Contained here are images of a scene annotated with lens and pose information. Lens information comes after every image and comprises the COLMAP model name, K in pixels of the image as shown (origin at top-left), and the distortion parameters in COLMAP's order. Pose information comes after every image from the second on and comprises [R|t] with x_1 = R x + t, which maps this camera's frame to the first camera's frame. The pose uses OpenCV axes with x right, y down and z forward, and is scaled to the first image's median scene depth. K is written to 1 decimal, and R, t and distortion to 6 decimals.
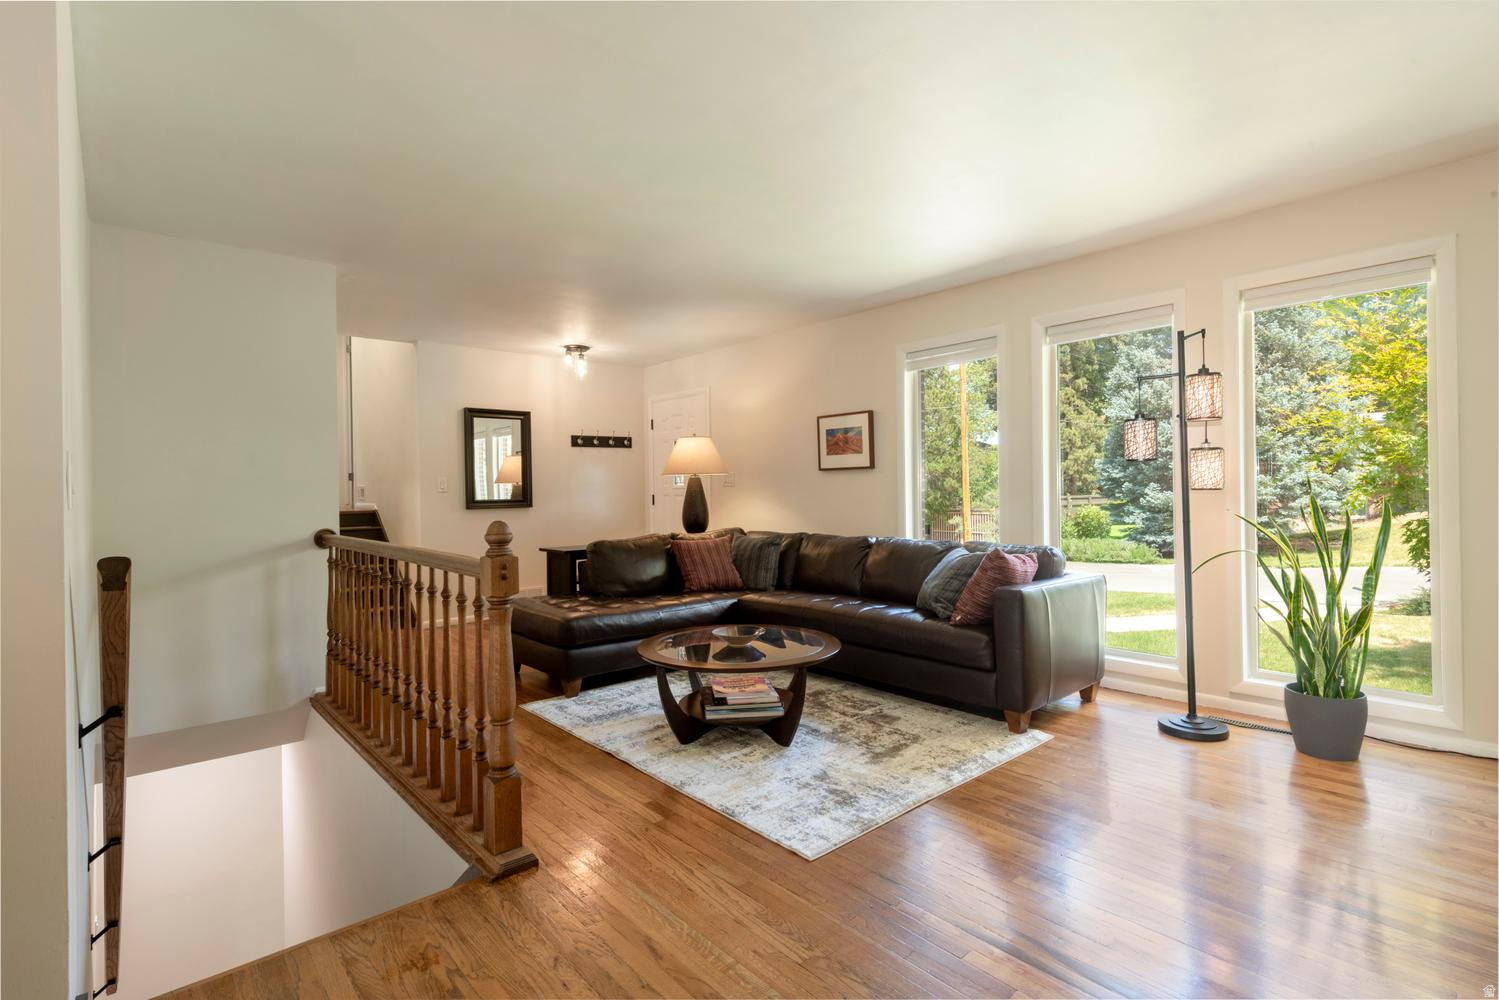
lens RADIAL K [[727.1, 0, 747.9], [0, 727.1, 495.7], [0, 0, 1]] dist [-0.004137, -0.000478]
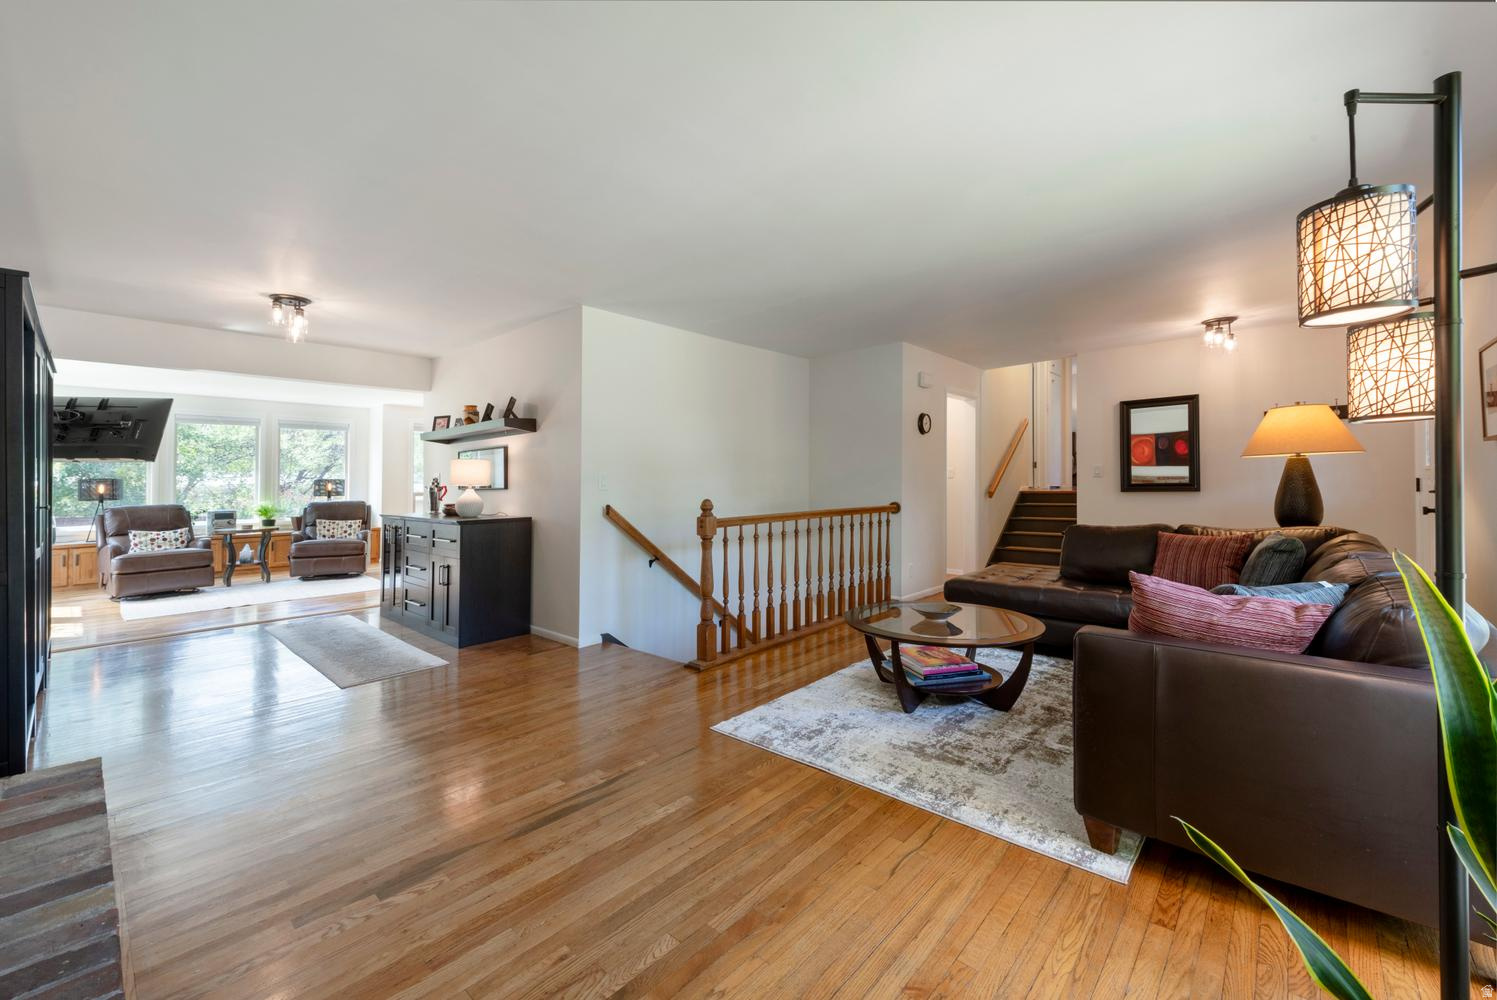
lens RADIAL K [[586.8, 0, 739.1], [0, 586.8, 477.7], [0, 0, 1]] dist [0.012426, 0.000128]
pose [[0.111933, 0.001111, -0.993715, 0.925499], [0.007233, 0.999972, 0.001933, -0.018785], [0.993689, -0.007404, 0.111922, 0.647970]]
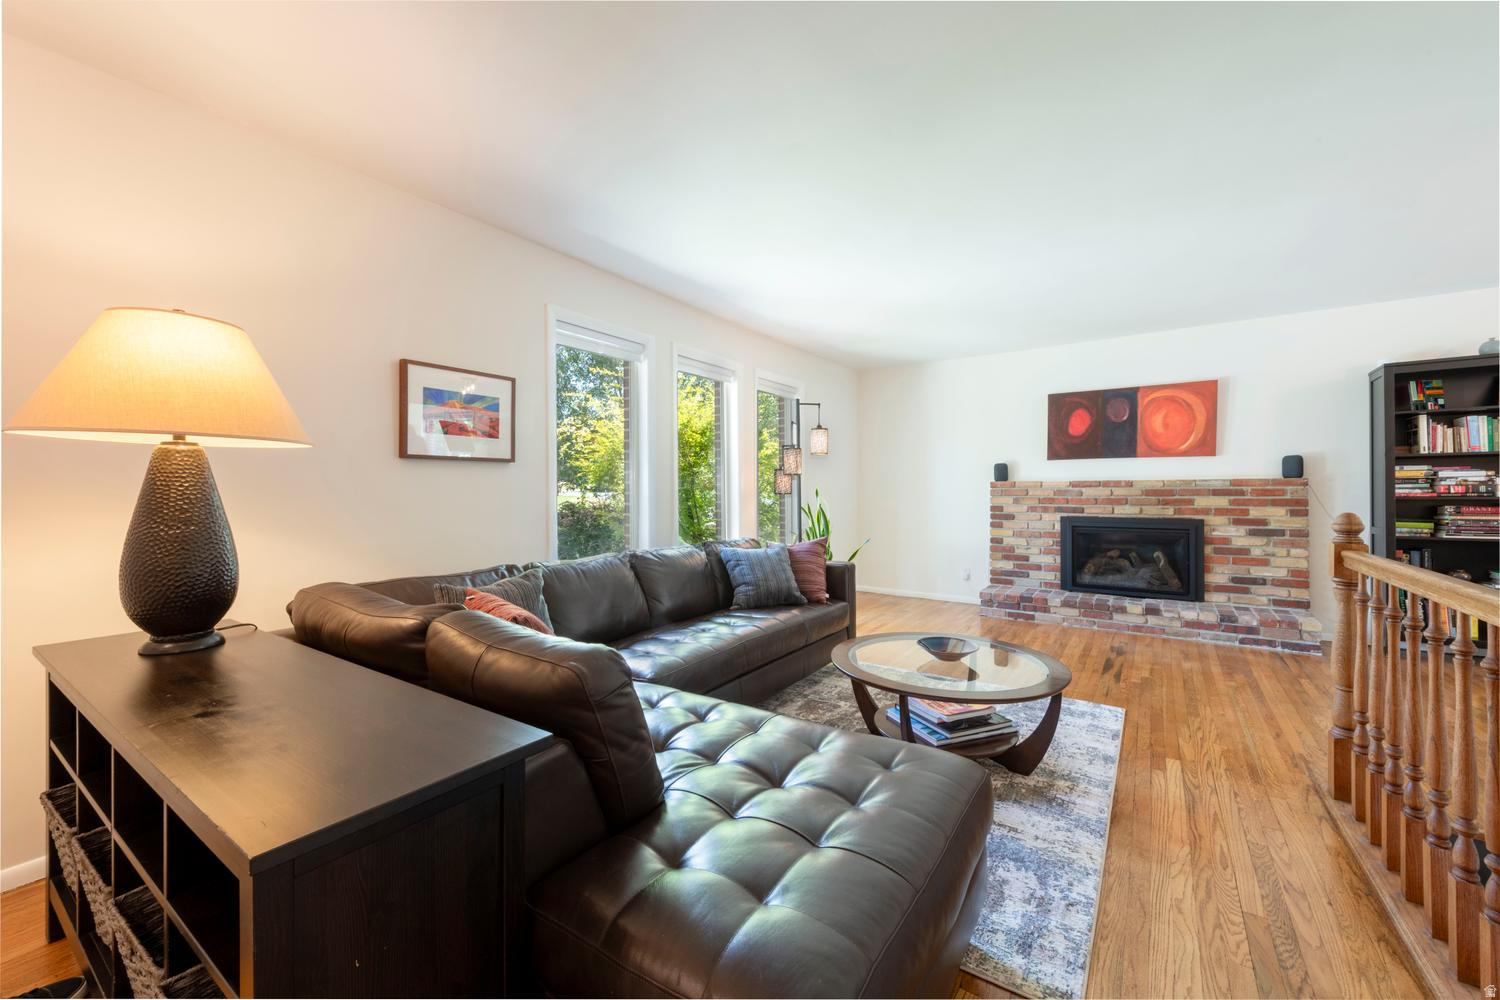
lens RADIAL K [[588.0, 0, 753.2], [0, 588.0, 496.6], [0, 0, 1]] dist [0.012426, 0.000128]
pose [[-0.256699, 0.001904, 0.966490, -0.718336], [0.011891, 0.999929, 0.001189, -0.004296], [-0.966418, 0.011798, -0.256703, 1.529391]]
